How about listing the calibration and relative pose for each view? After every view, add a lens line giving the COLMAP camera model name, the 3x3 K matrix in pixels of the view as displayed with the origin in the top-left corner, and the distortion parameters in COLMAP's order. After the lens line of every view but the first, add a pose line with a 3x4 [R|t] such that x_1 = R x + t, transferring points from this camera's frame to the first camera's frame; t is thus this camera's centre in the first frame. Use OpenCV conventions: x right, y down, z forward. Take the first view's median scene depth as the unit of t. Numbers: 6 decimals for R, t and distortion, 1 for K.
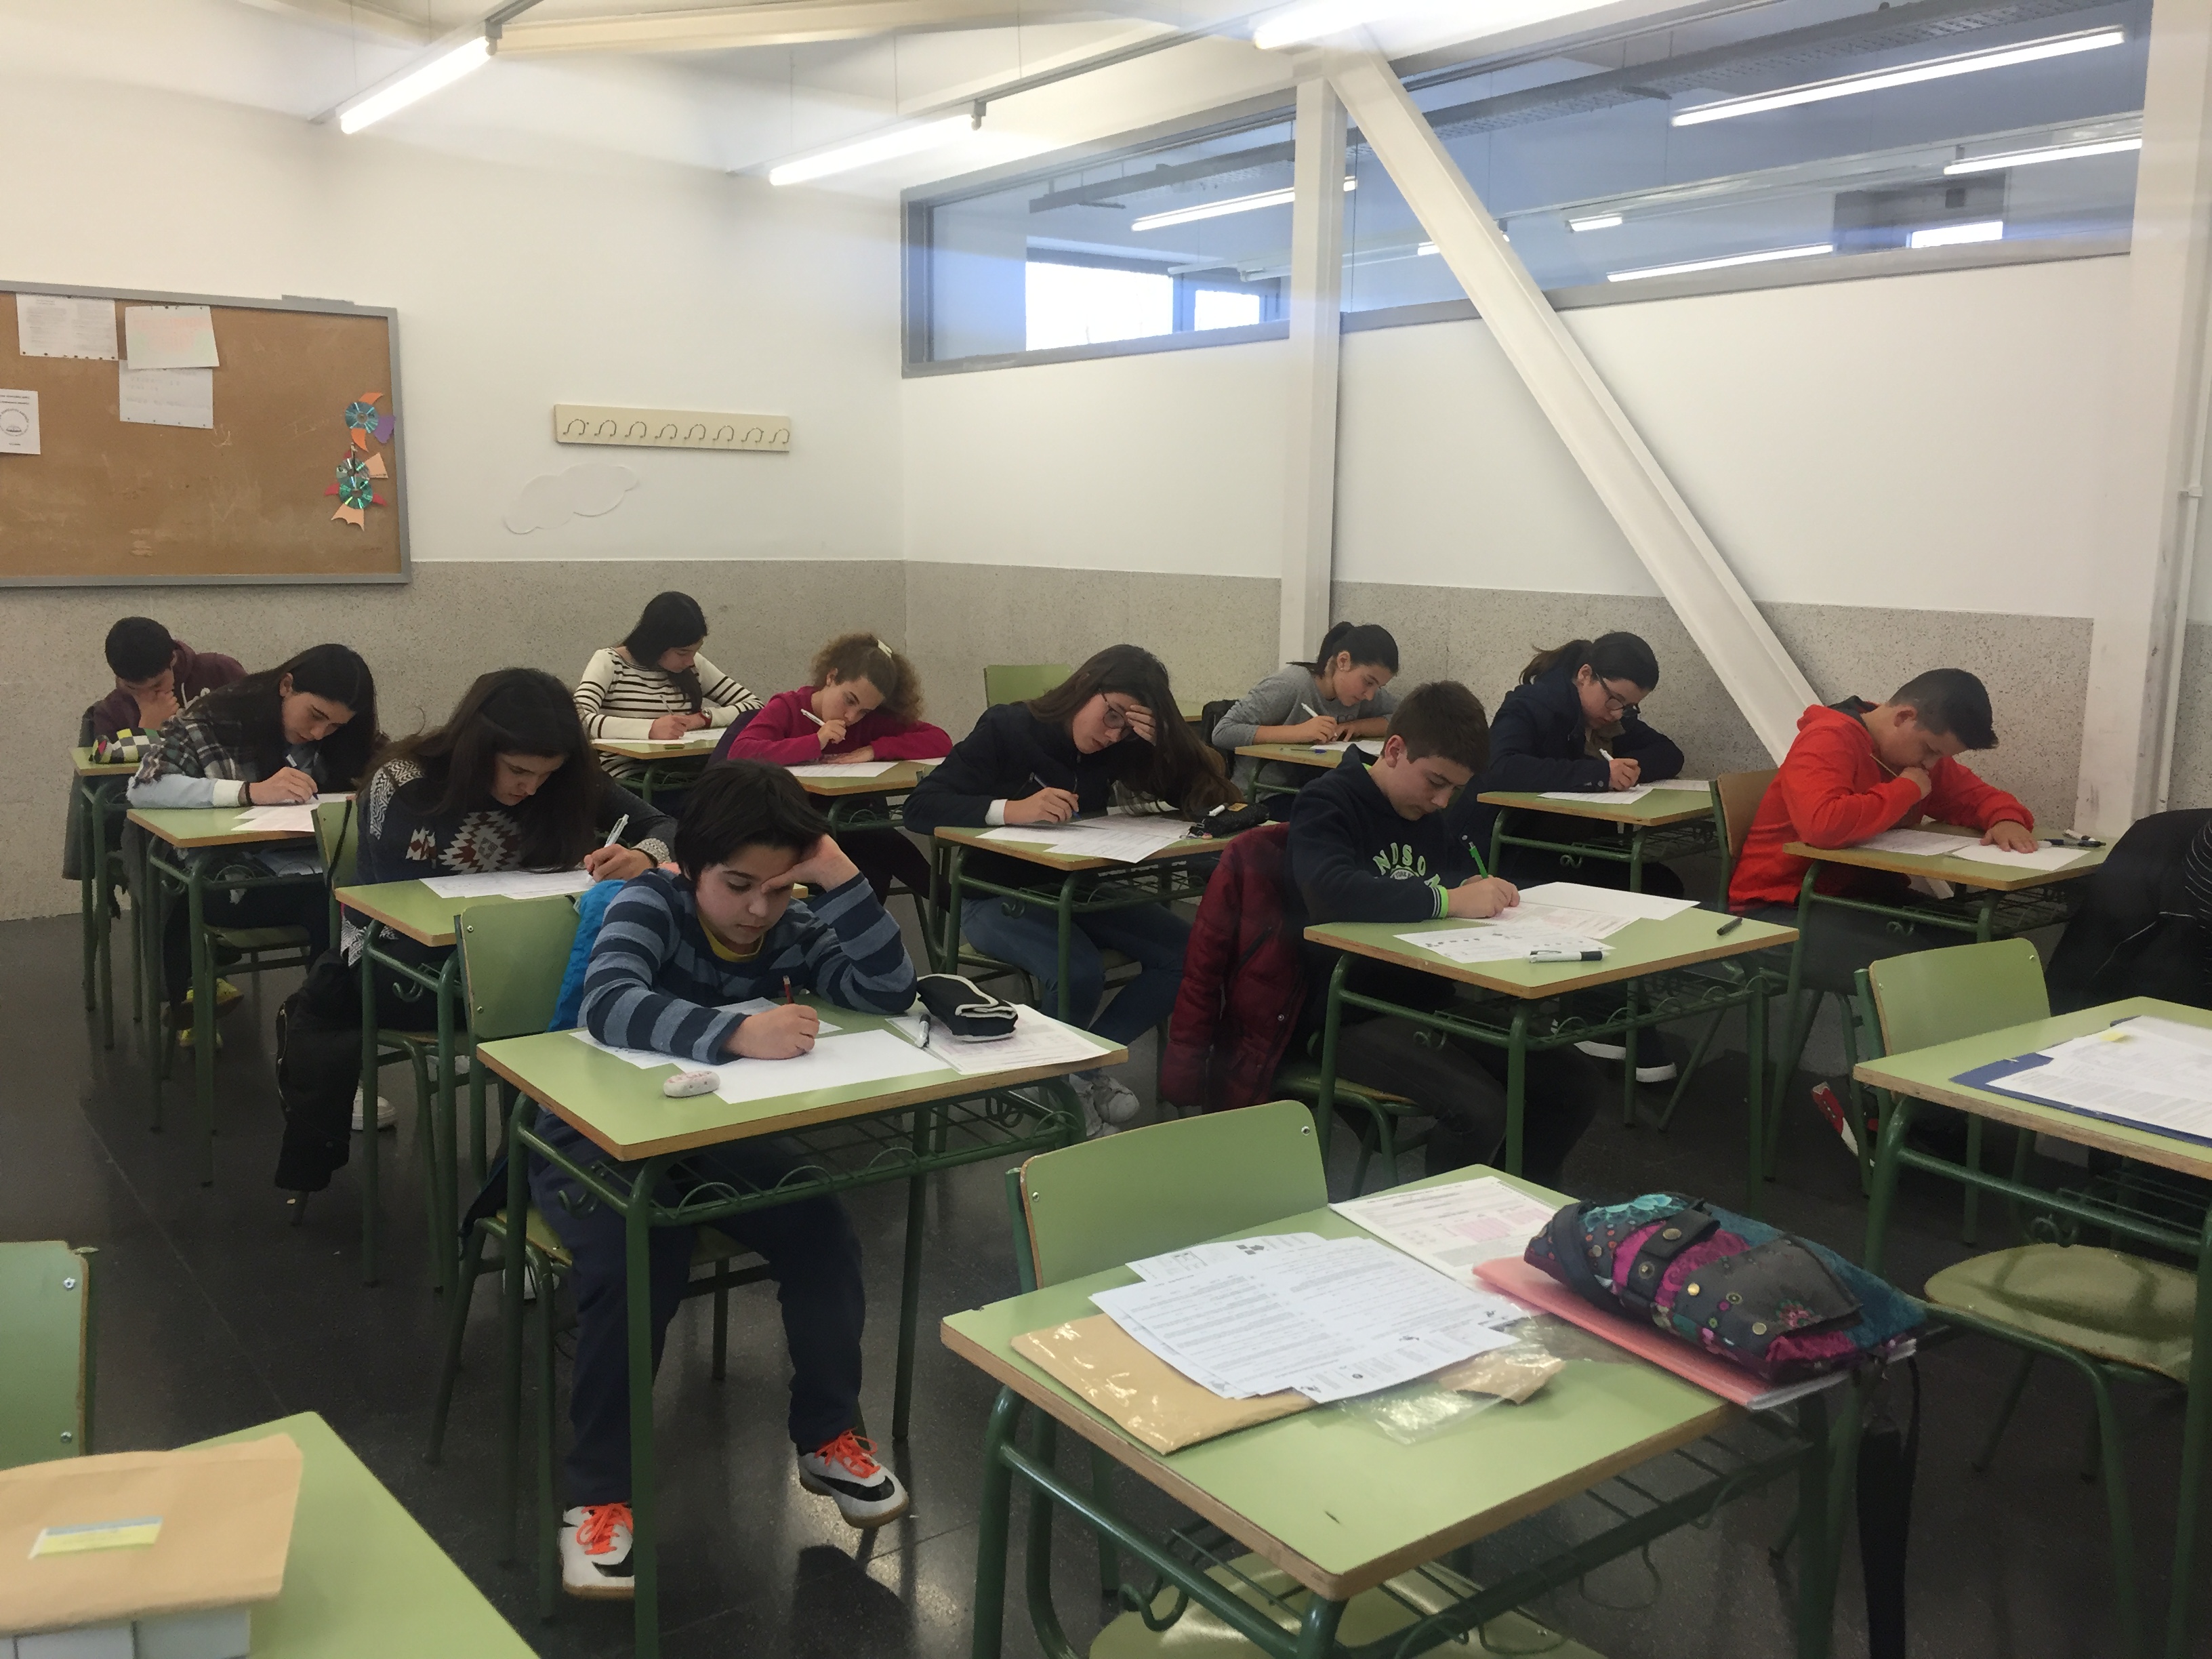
lens RADIAL K [[1889.1, 0, 1095.4], [0, 1889.1, 833.2], [0, 0, 1]] dist [0.100896, -0.153533]
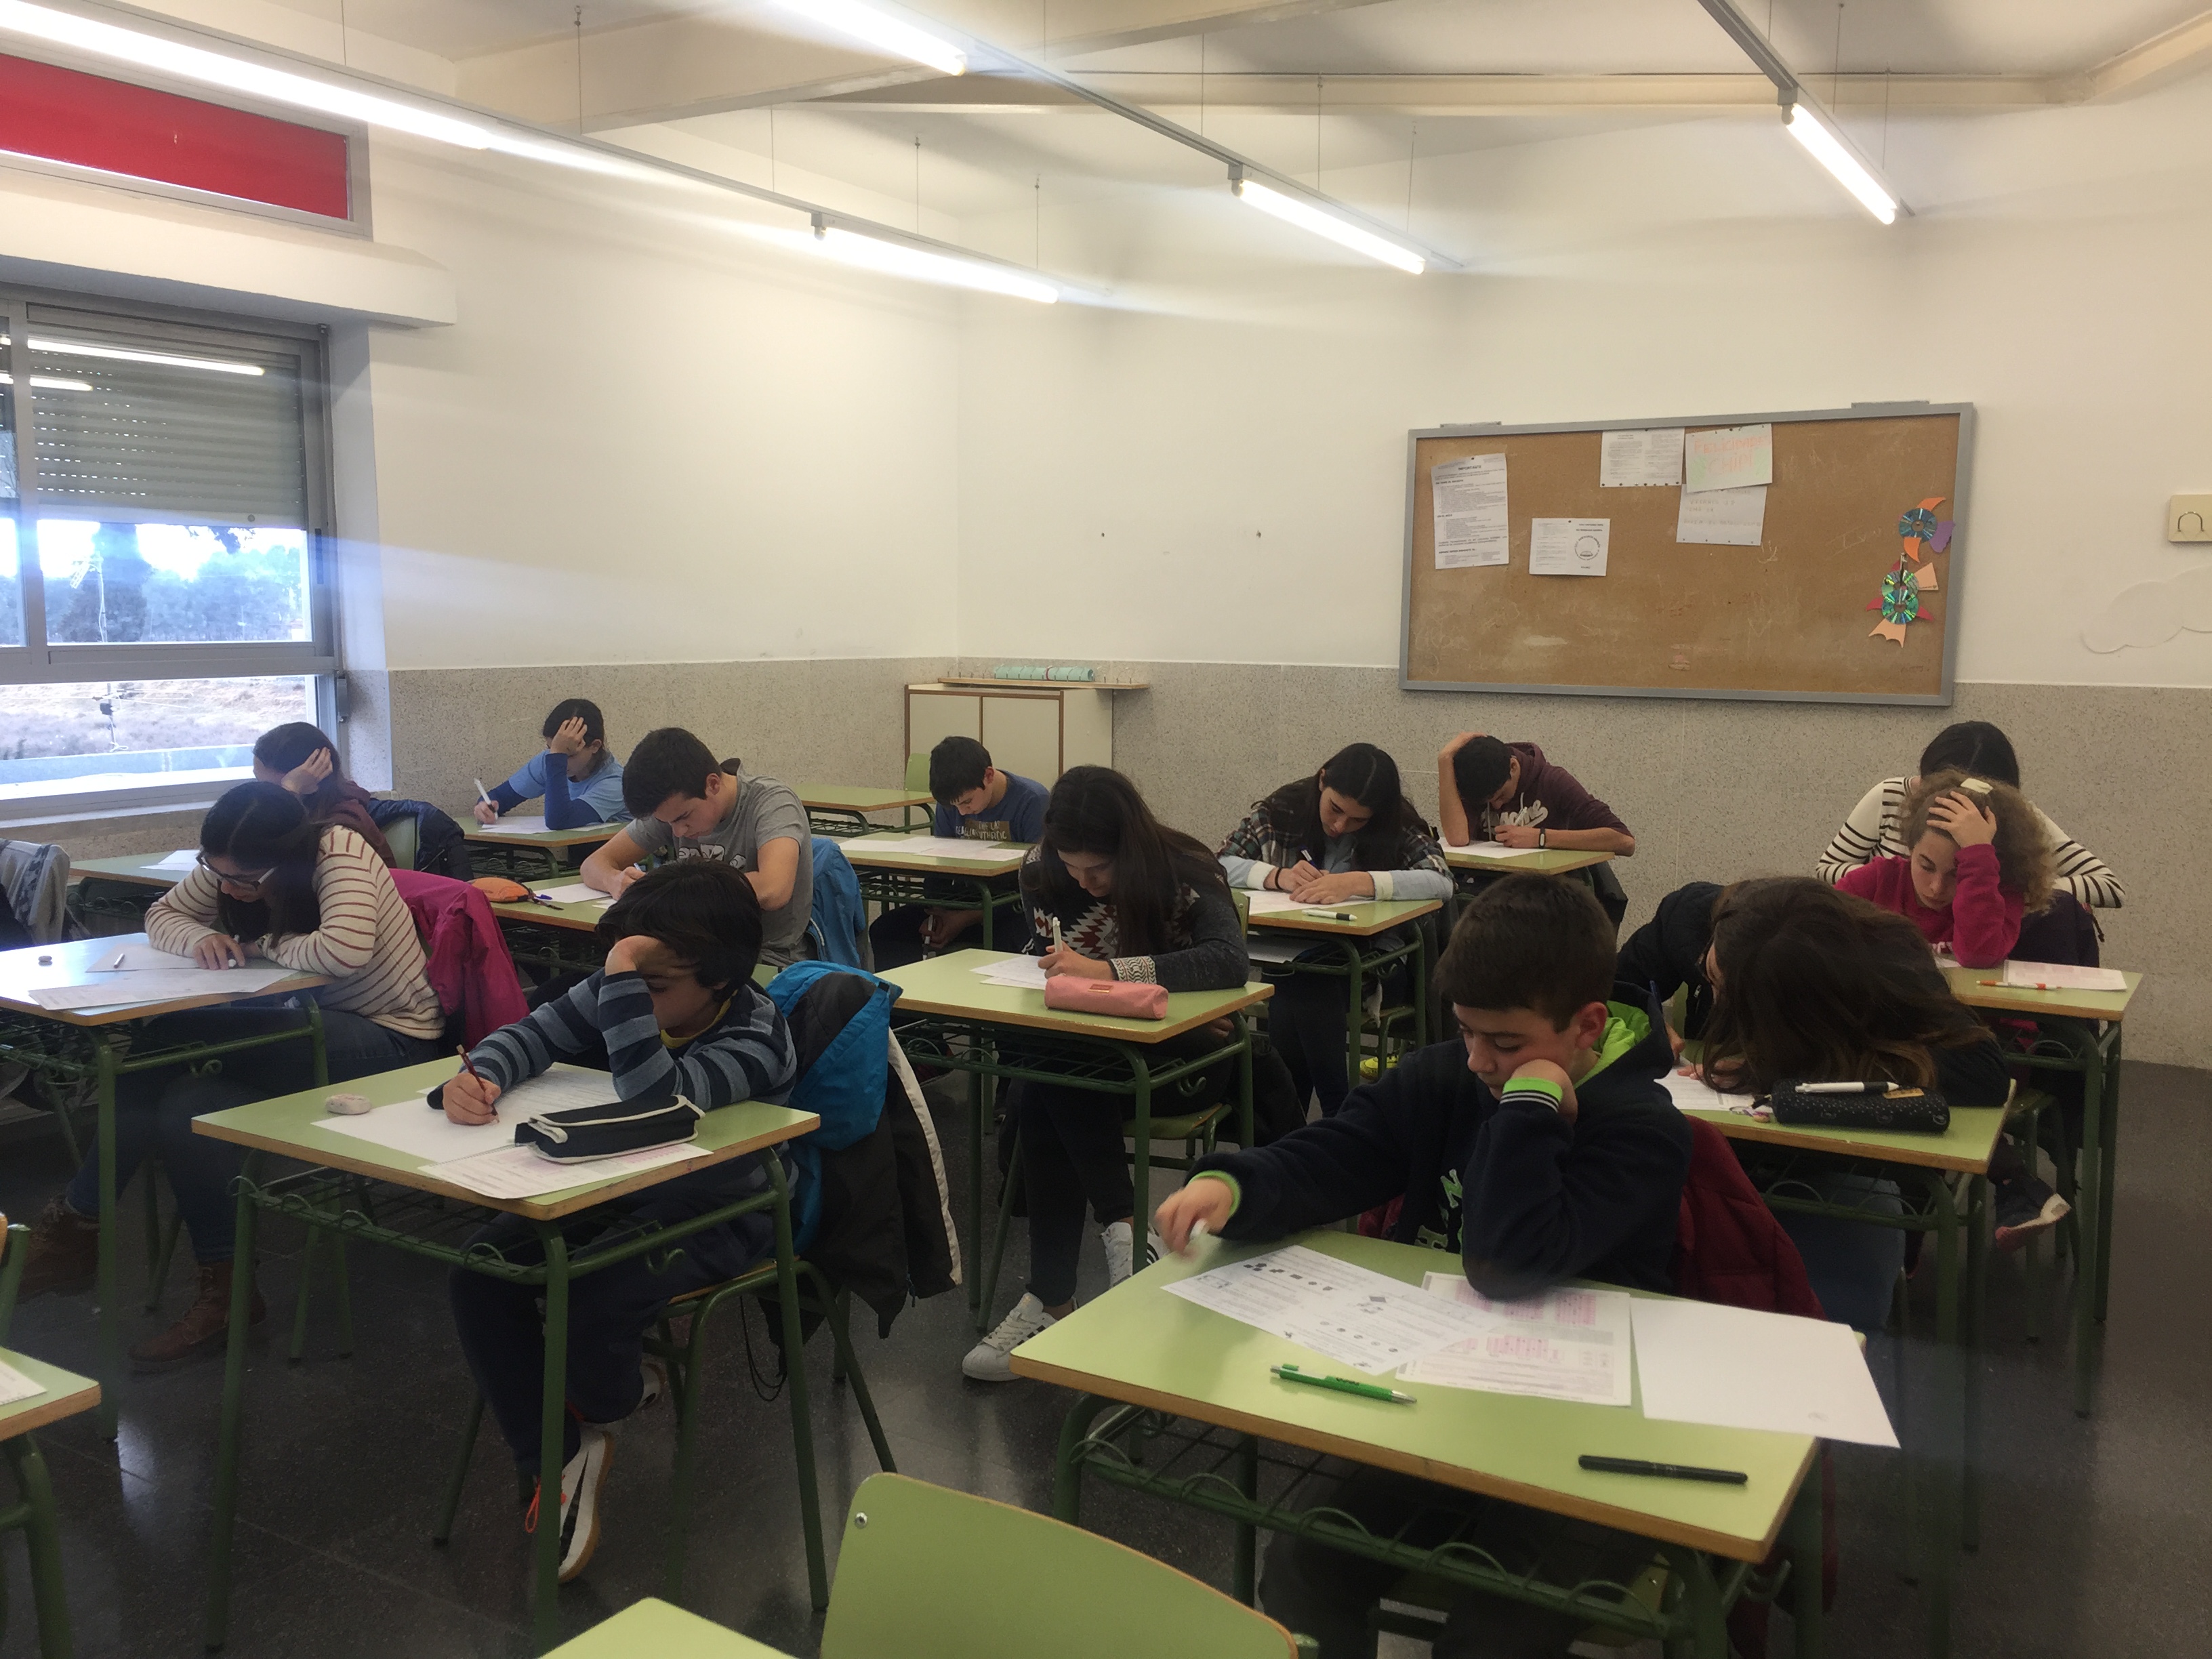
lens RADIAL K [[1889.1, 0, 1095.4], [0, 1889.1, 833.2], [0, 0, 1]] dist [0.100896, -0.153533]
pose [[0.370395, 0.105043, -0.922916, 0.350743], [-0.160495, 0.985879, 0.047798, -0.055393], [0.914904, 0.130419, 0.382023, 0.325142]]
